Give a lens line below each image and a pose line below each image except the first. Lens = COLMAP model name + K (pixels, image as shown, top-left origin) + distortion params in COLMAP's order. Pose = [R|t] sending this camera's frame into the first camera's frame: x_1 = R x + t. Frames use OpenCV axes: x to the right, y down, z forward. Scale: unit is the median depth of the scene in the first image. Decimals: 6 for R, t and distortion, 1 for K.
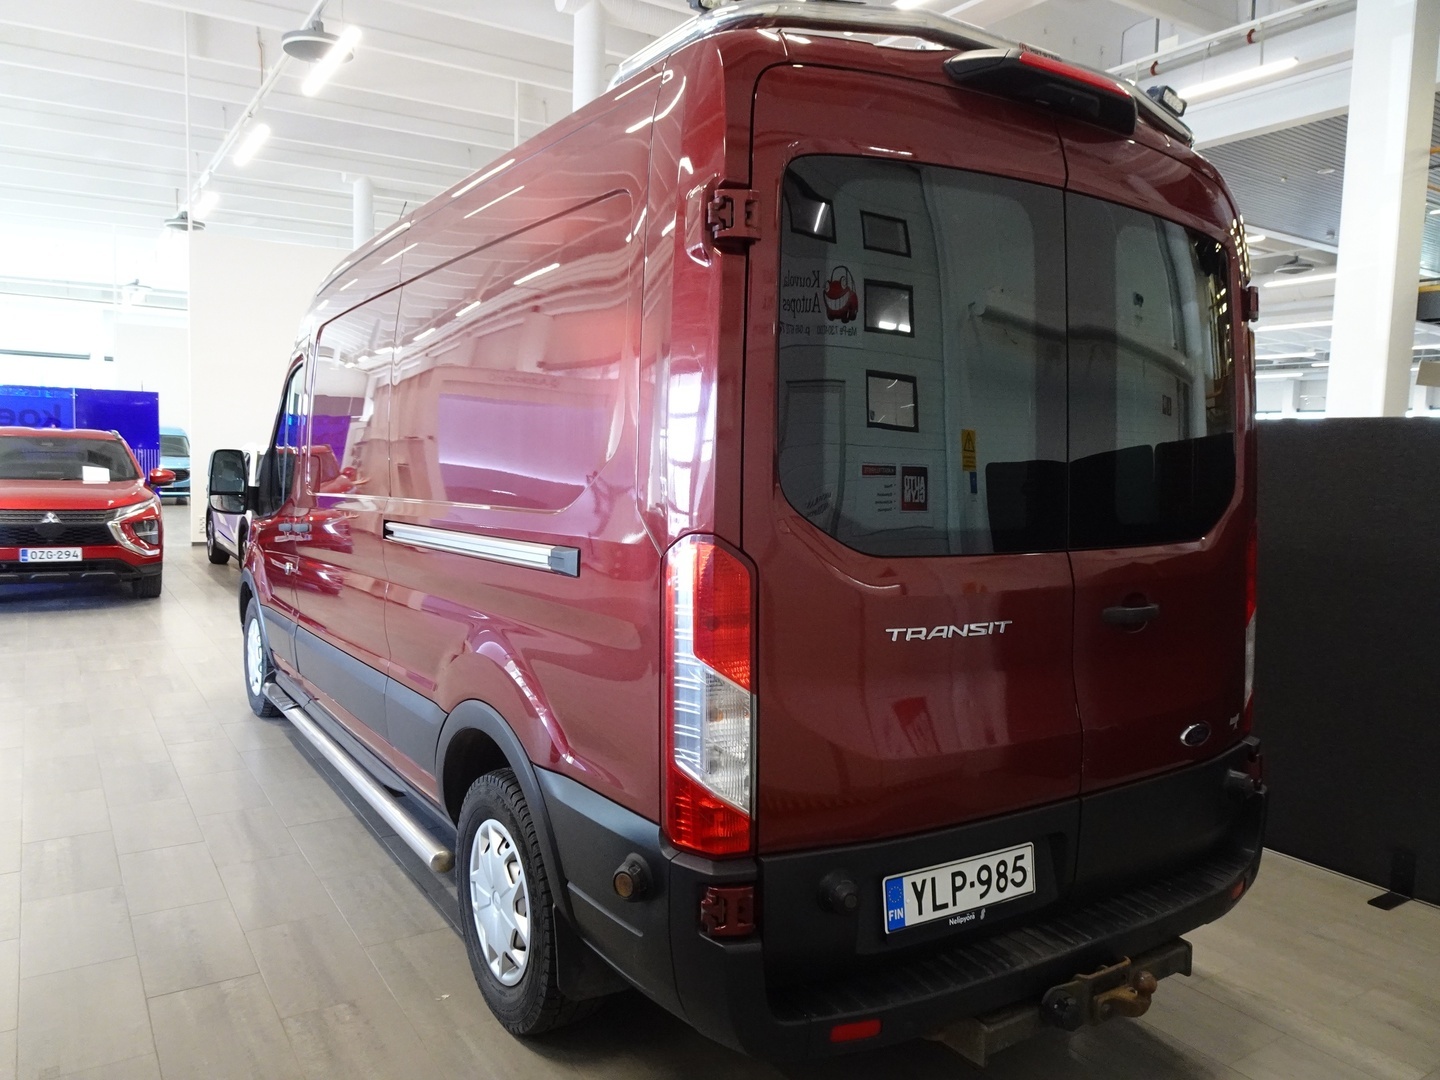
lens RADIAL K [[1048.3, 0, 713.8], [0, 1048.3, 543.5], [0, 0, 1]] dist [0.012821, -0.001341]
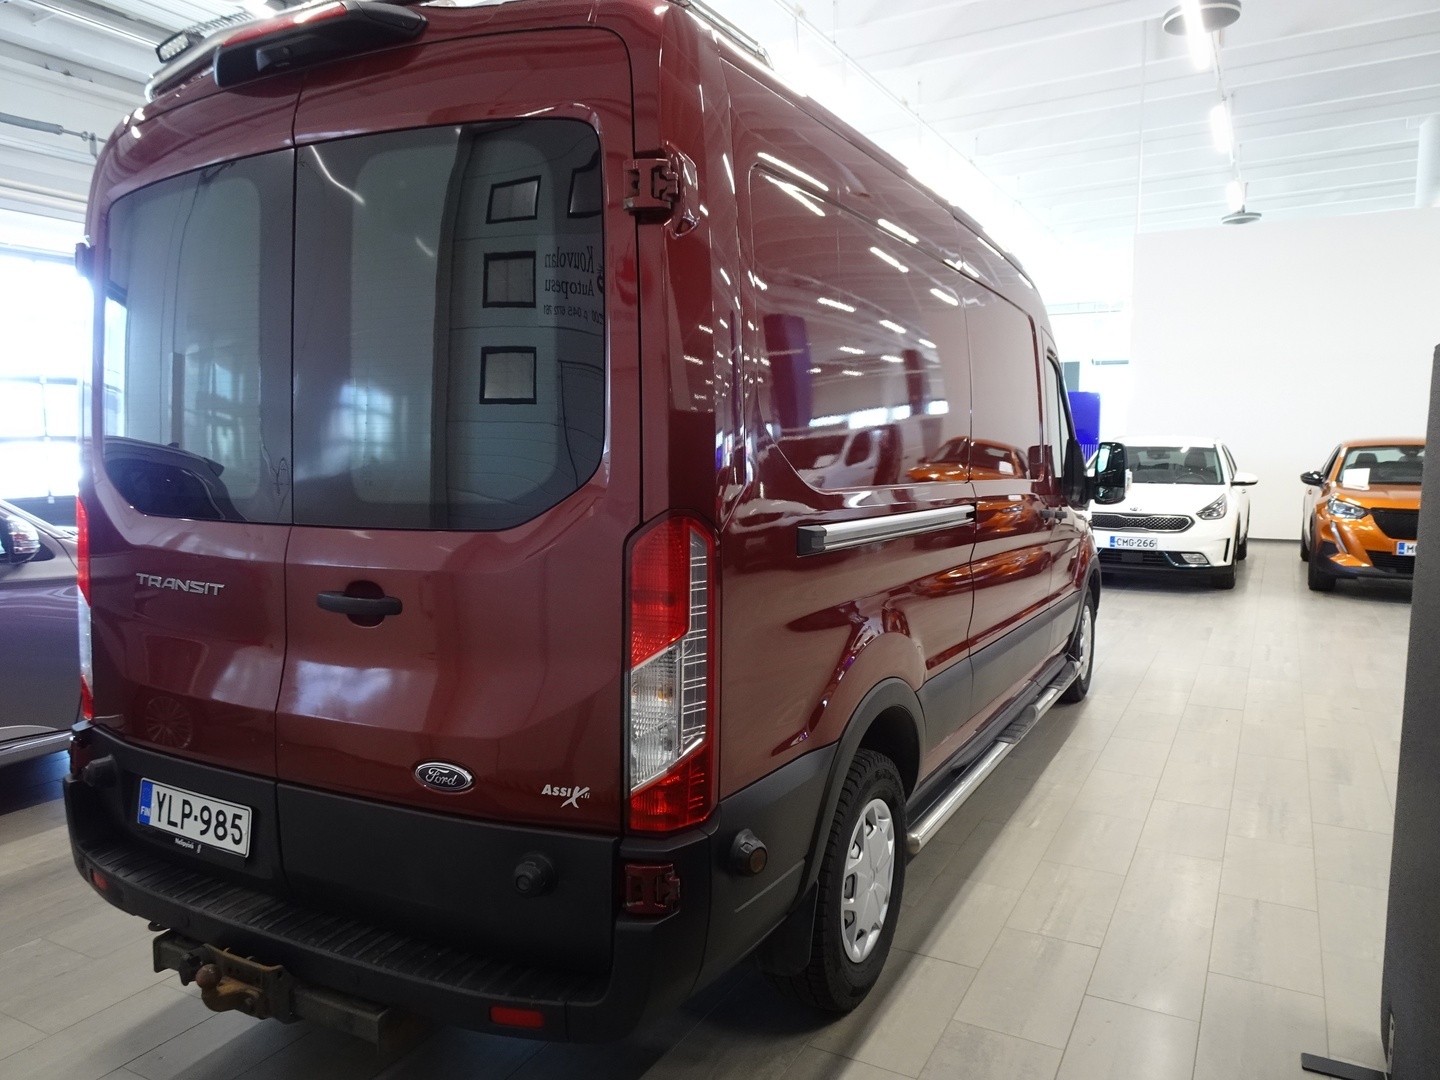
lens RADIAL K [[1048.3, 0, 715.4], [0, 1048.3, 535.7], [0, 0, 1]] dist [0.012821, -0.001341]
pose [[0.468053, 0.057434, -0.881832, 1.447431], [-0.062011, 0.997561, 0.032058, -0.040113], [0.881522, 0.039678, 0.470473, 0.941998]]
